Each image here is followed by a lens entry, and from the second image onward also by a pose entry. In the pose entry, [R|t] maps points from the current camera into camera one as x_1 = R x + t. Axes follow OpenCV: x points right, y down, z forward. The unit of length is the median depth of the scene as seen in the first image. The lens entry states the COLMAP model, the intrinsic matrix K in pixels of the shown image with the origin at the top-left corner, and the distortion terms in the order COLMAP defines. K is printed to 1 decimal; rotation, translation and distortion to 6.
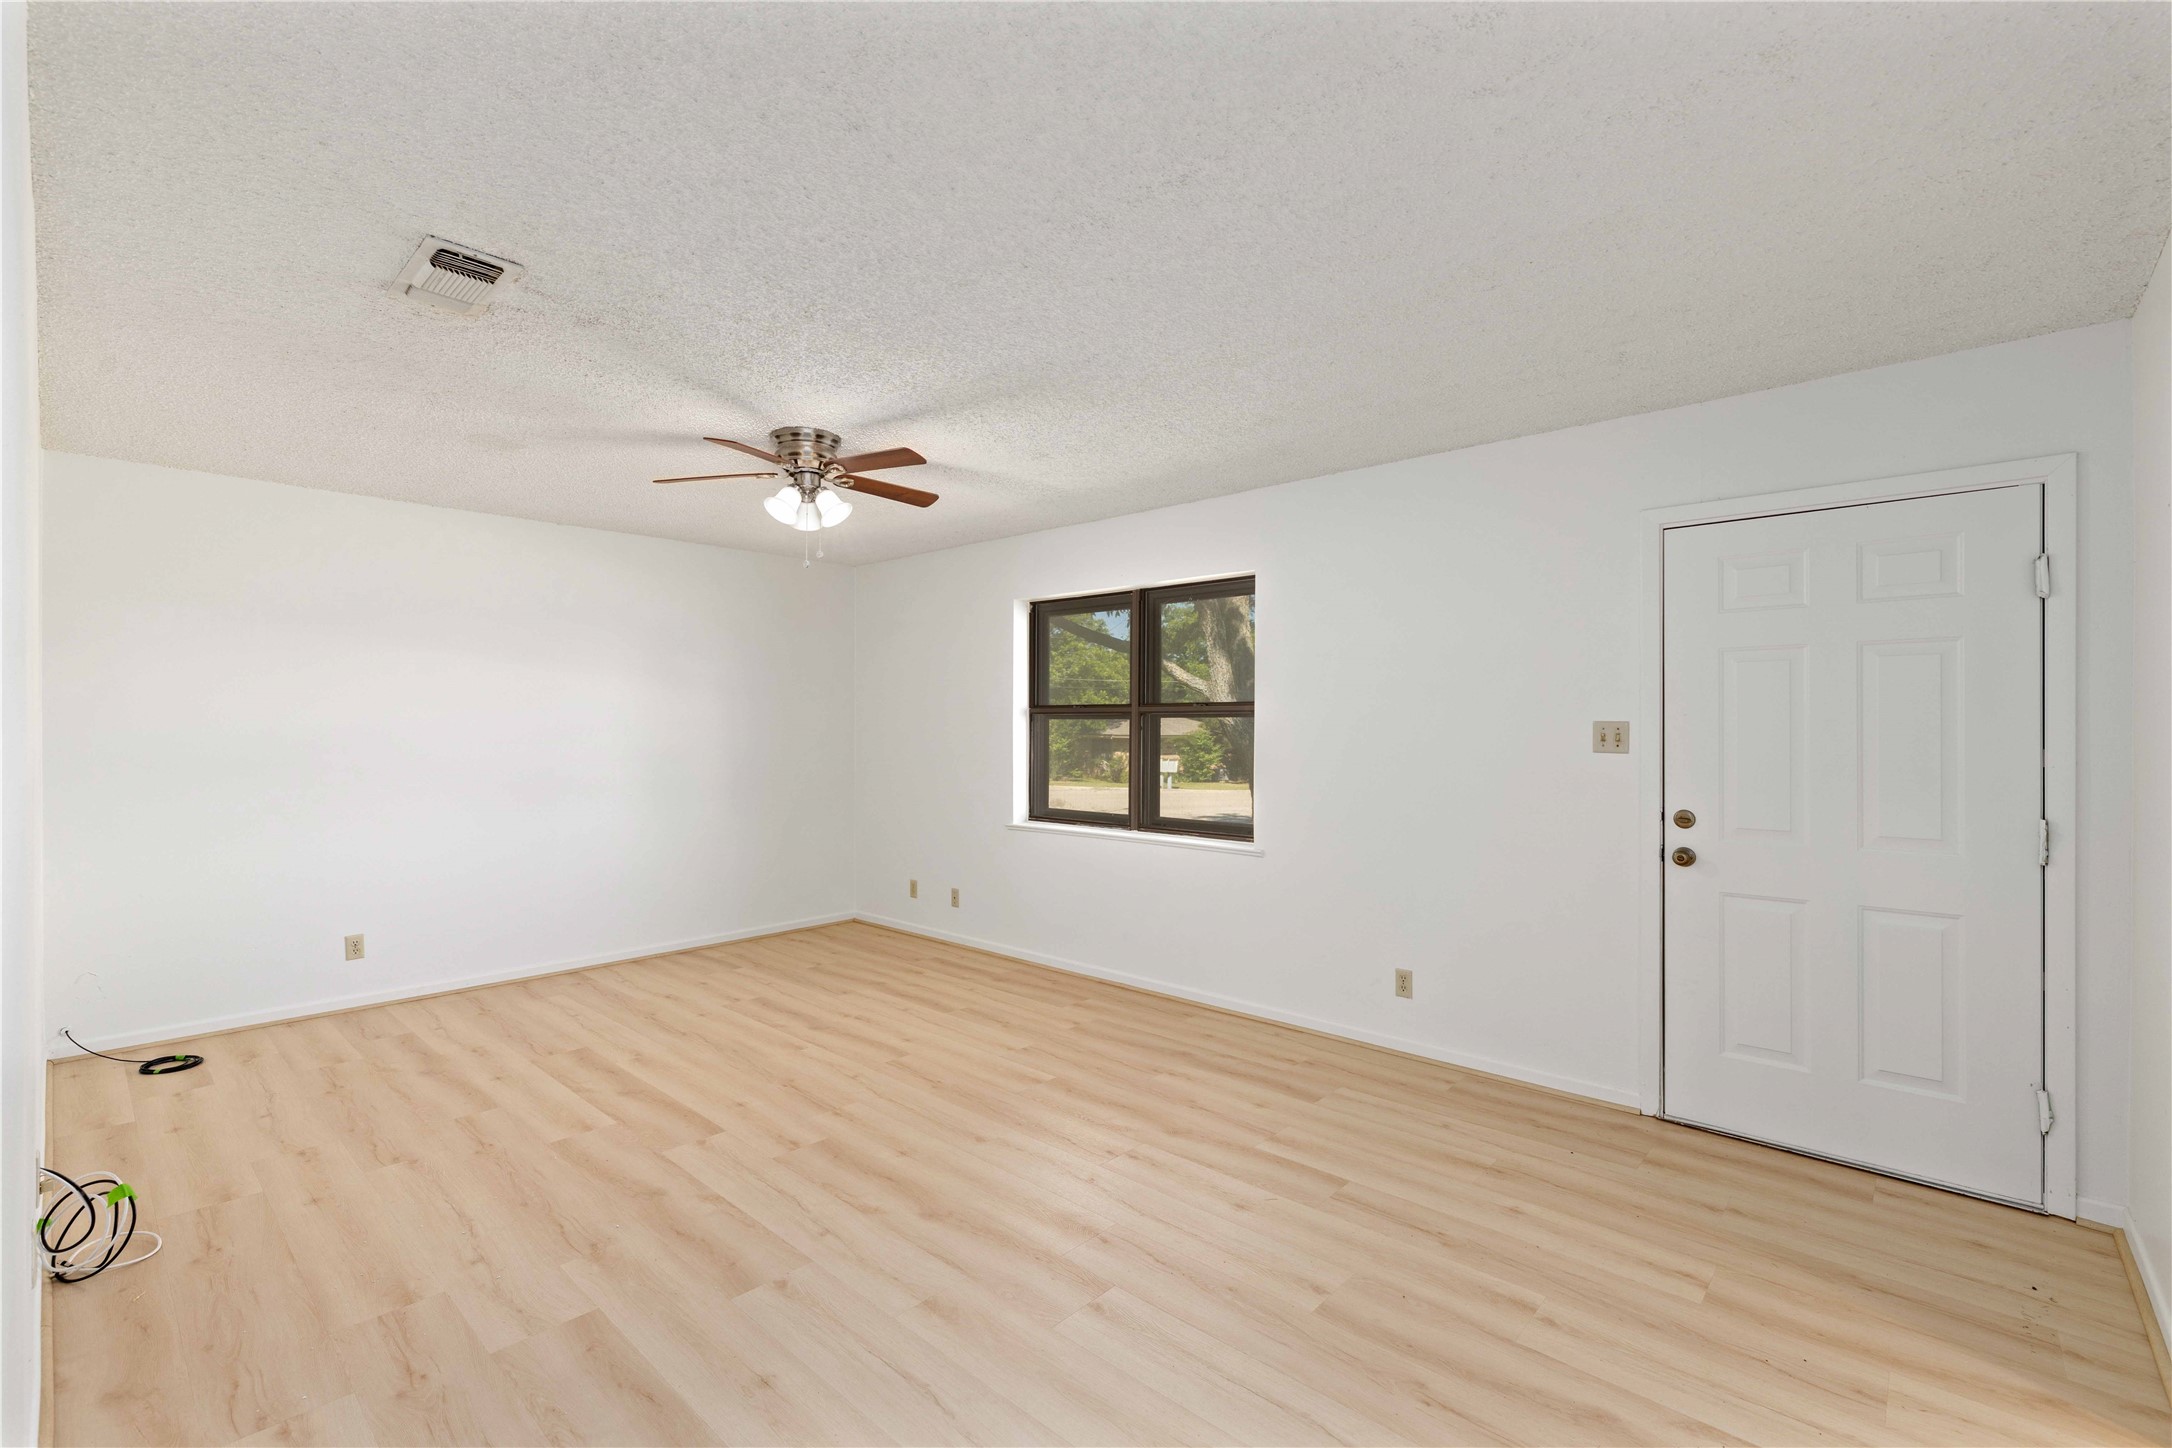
lens RADIAL K [[954.3, 0, 1086.0], [0, 954.3, 724.0], [0, 0, 1]] dist [-0.001159, 0.000275]
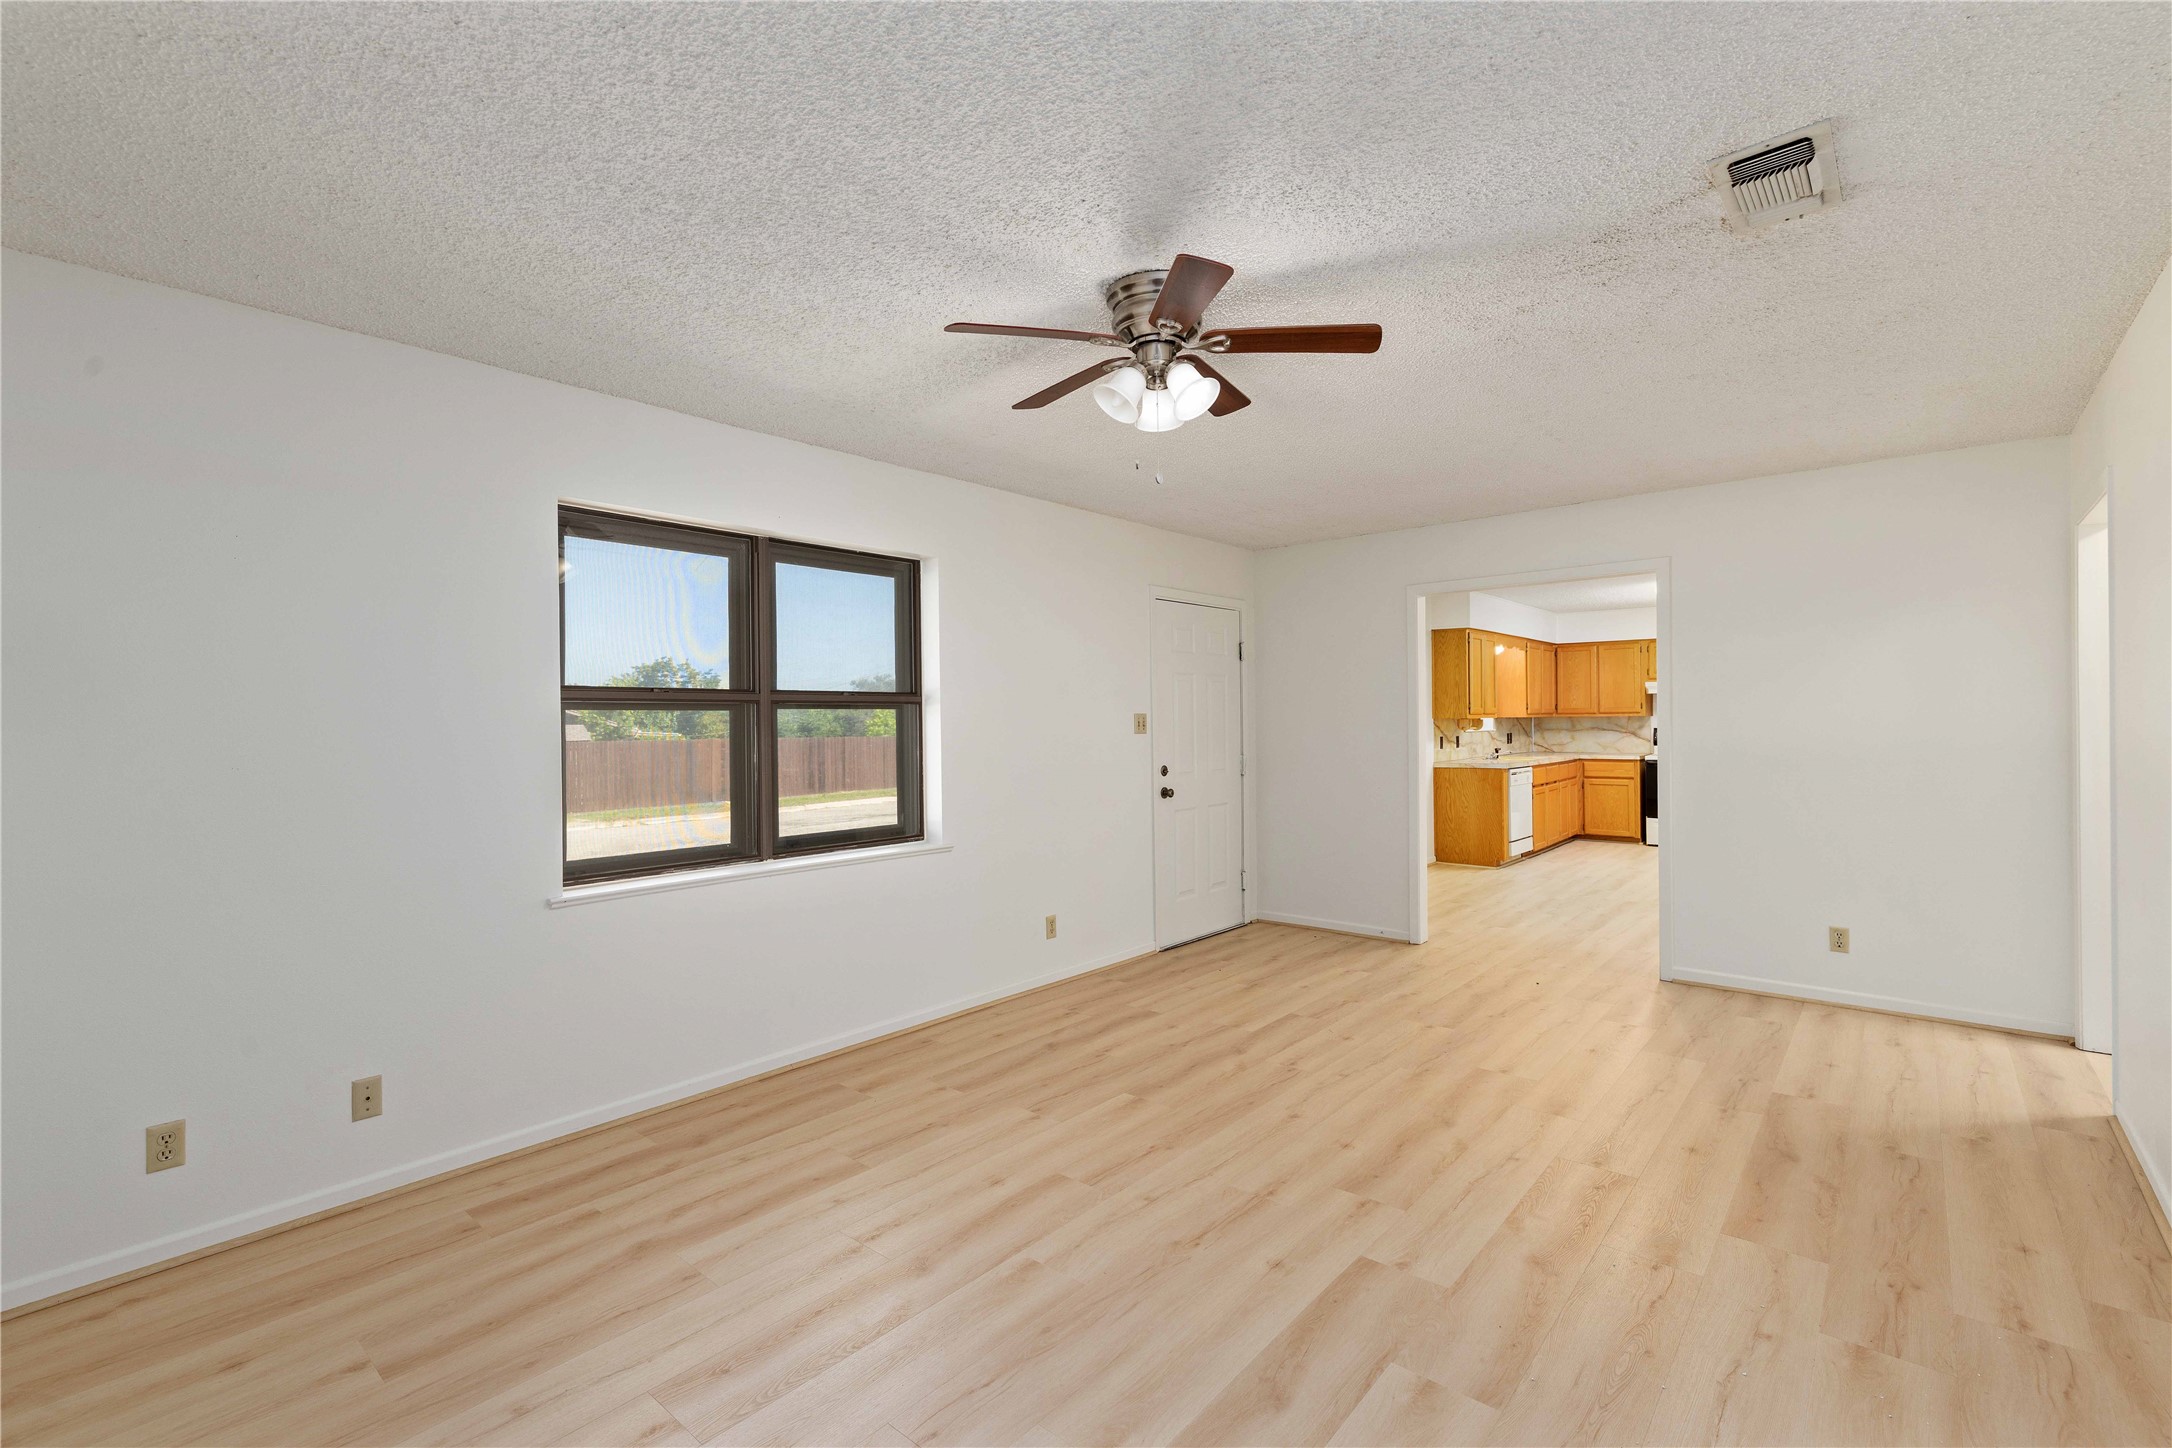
lens RADIAL K [[965.6, 0, 1077.2], [0, 965.6, 715.6], [0, 0, 1]] dist [-0.000037, 0.000379]
pose [[-0.032455, 0.002534, 0.999470, -1.053791], [0.006088, 0.999979, -0.002337, 0.003601], [-0.999455, 0.006009, -0.032470, 1.163080]]
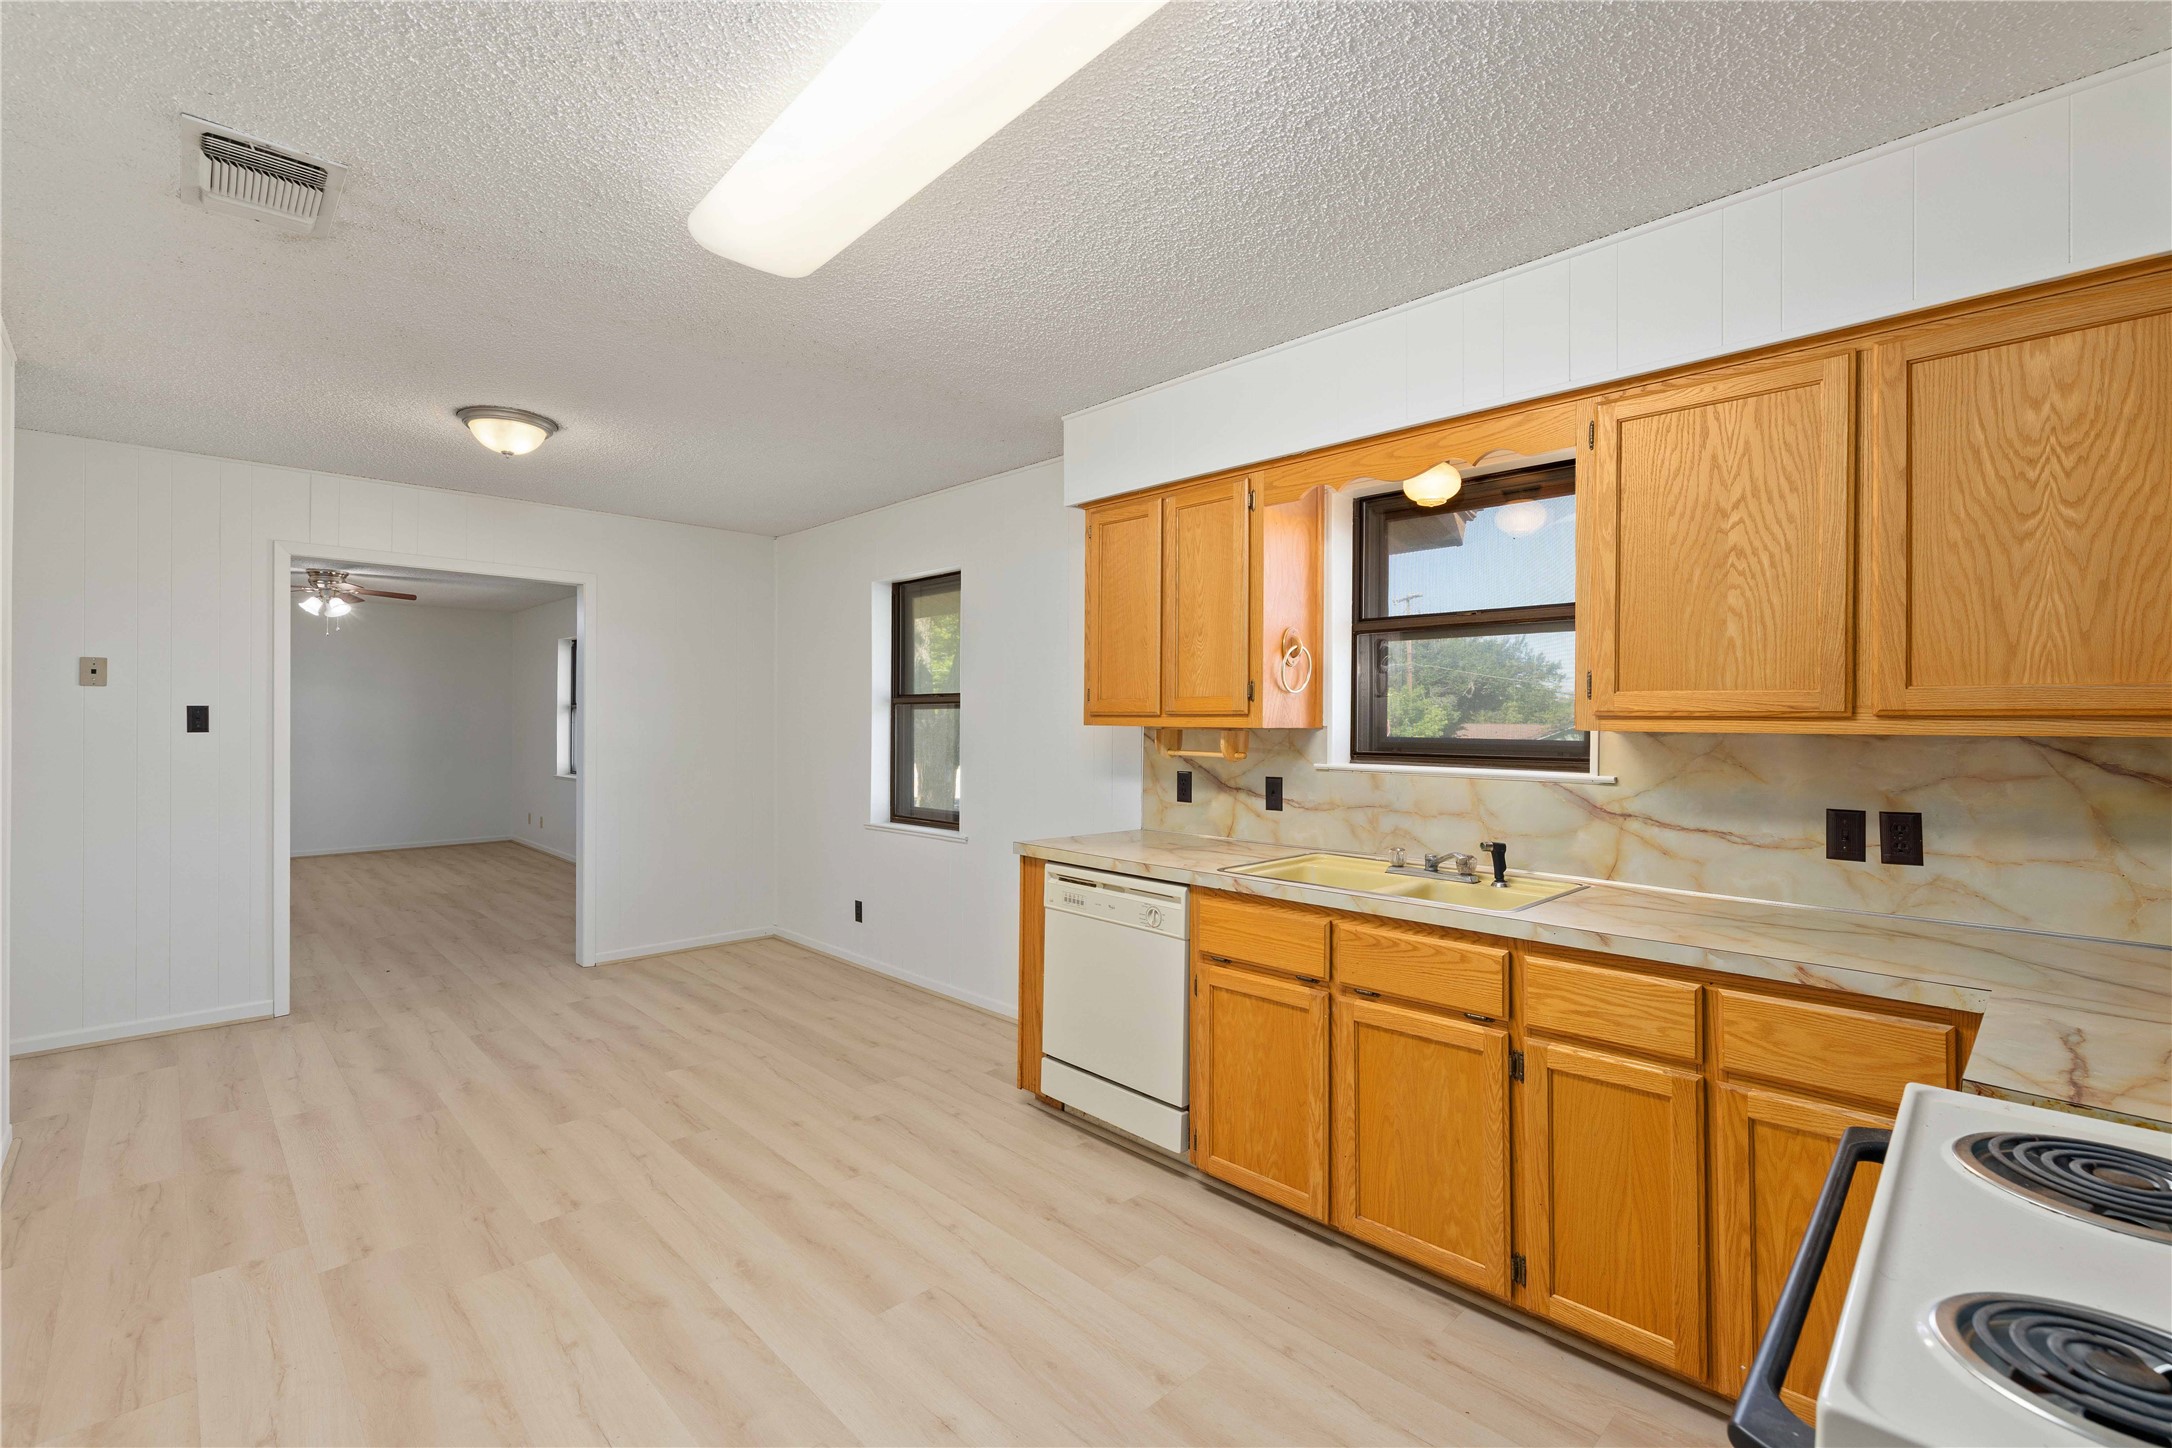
lens RADIAL K [[965.6, 0, 1077.2], [0, 965.6, 715.6], [0, 0, 1]] dist [-0.000037, 0.000379]
pose [[0.997718, 0.003403, -0.067426, 1.531725], [-0.003485, 0.999993, -0.001099, 0.001087], [0.067422, 0.001331, 0.997724, -1.002240]]
